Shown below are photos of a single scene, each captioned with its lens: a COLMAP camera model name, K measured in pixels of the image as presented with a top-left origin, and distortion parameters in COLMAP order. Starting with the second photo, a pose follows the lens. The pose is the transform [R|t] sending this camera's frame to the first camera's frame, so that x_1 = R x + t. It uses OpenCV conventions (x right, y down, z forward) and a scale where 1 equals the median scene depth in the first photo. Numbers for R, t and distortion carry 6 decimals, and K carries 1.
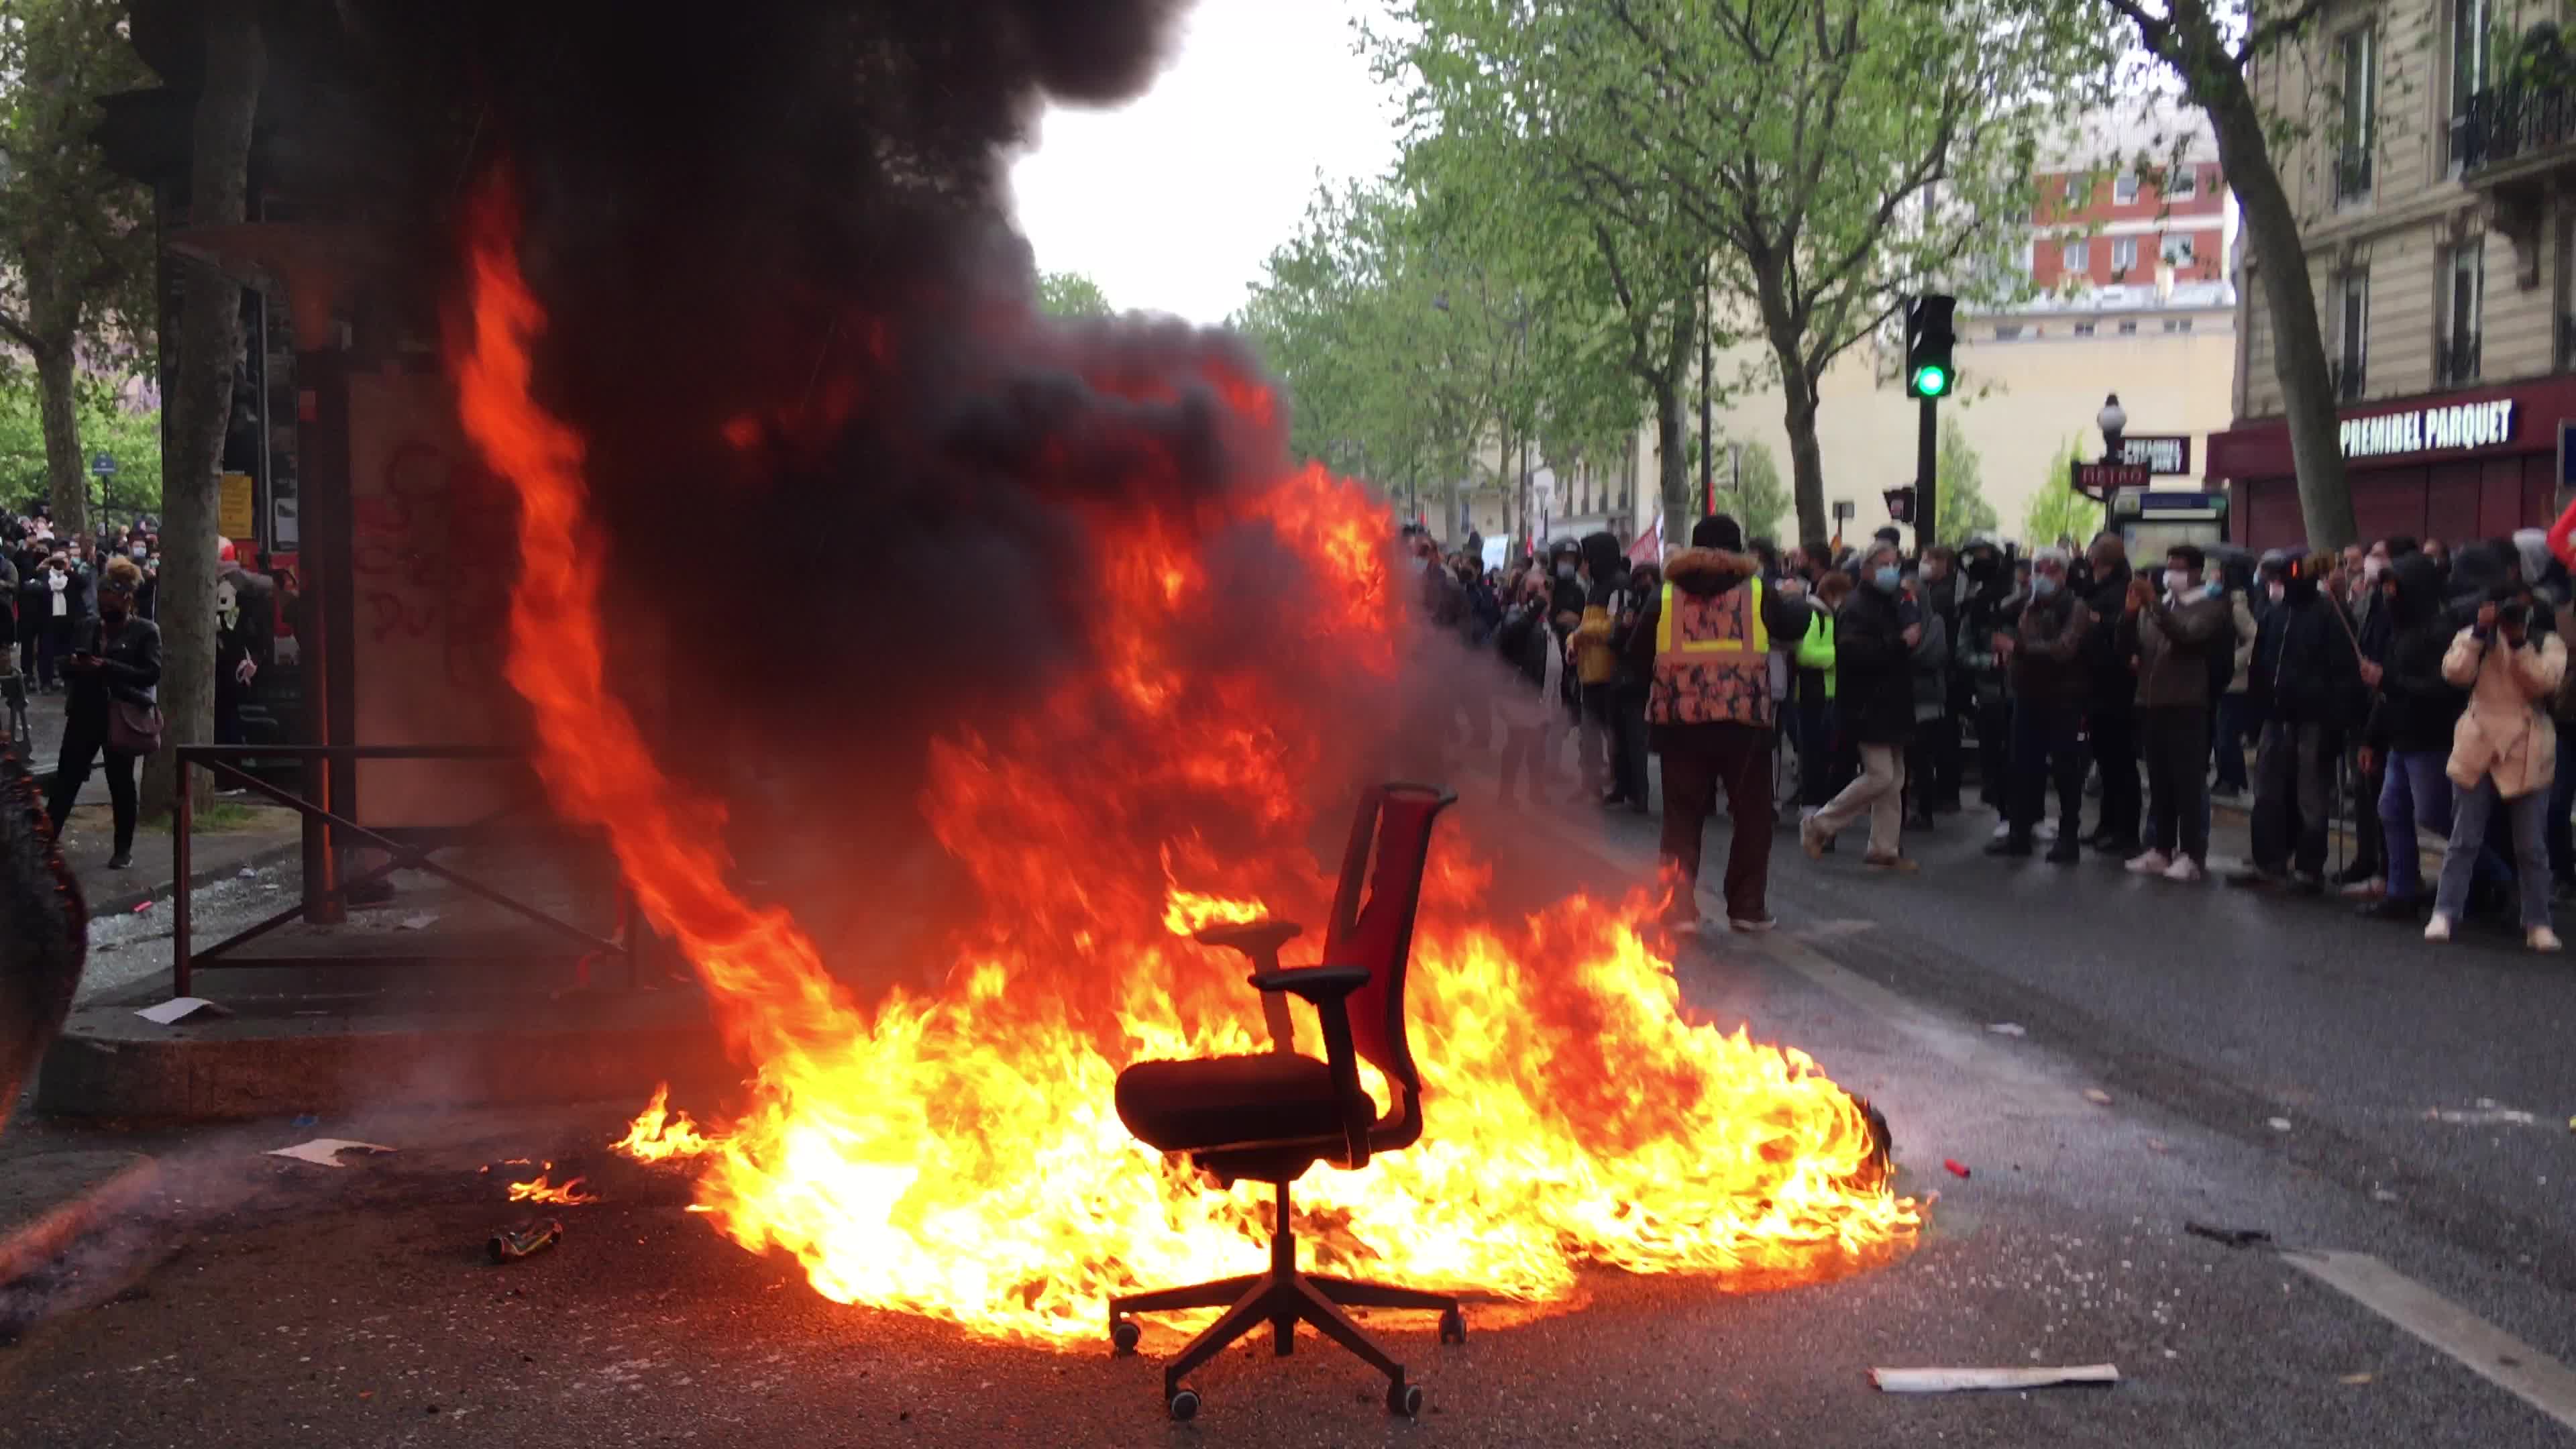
lens RADIAL K [[2307.6, 0, 1288.0], [0, 2307.6, 724.5], [0, 0, 1]] dist [0.036493, -0.013335]
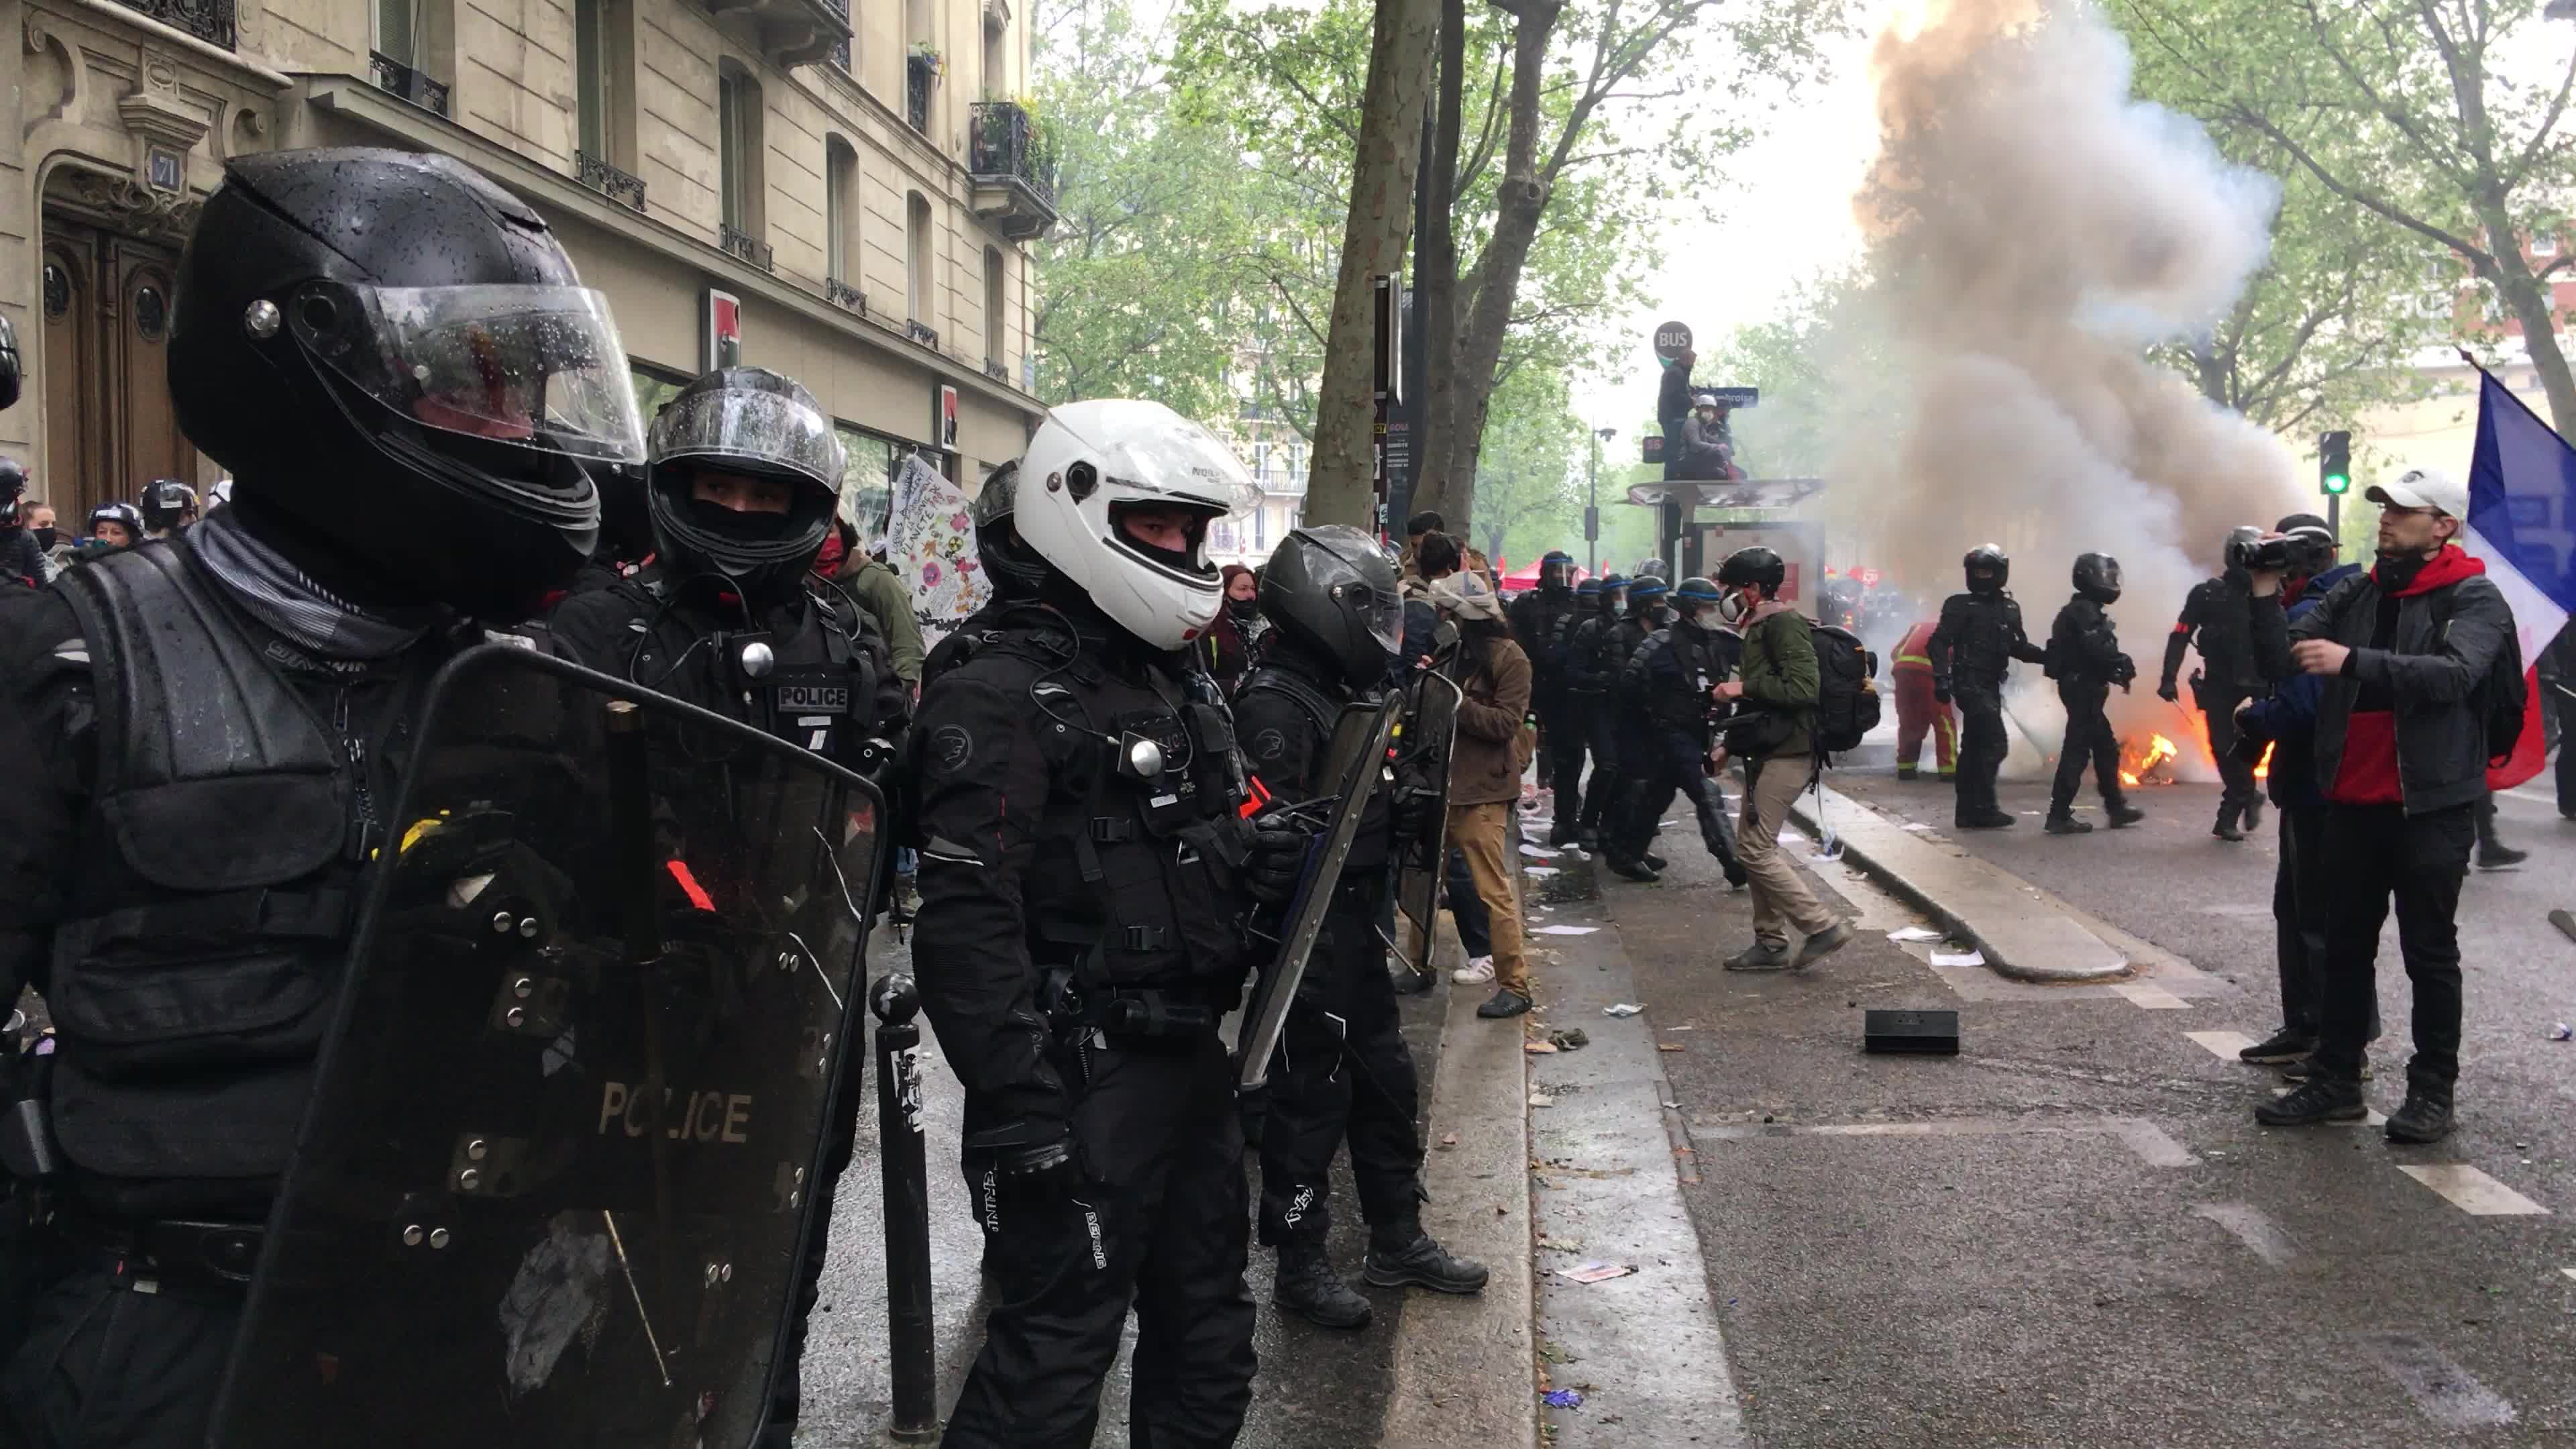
lens RADIAL K [[2307.6, 0, 1288.0], [0, 2307.6, 724.5], [0, 0, 1]] dist [0.036493, -0.013335]
pose [[0.987095, 0.004530, -0.160070, -0.106351], [-0.007236, 0.999841, -0.016321, 0.032055], [0.159970, 0.017269, 0.986971, -0.410871]]
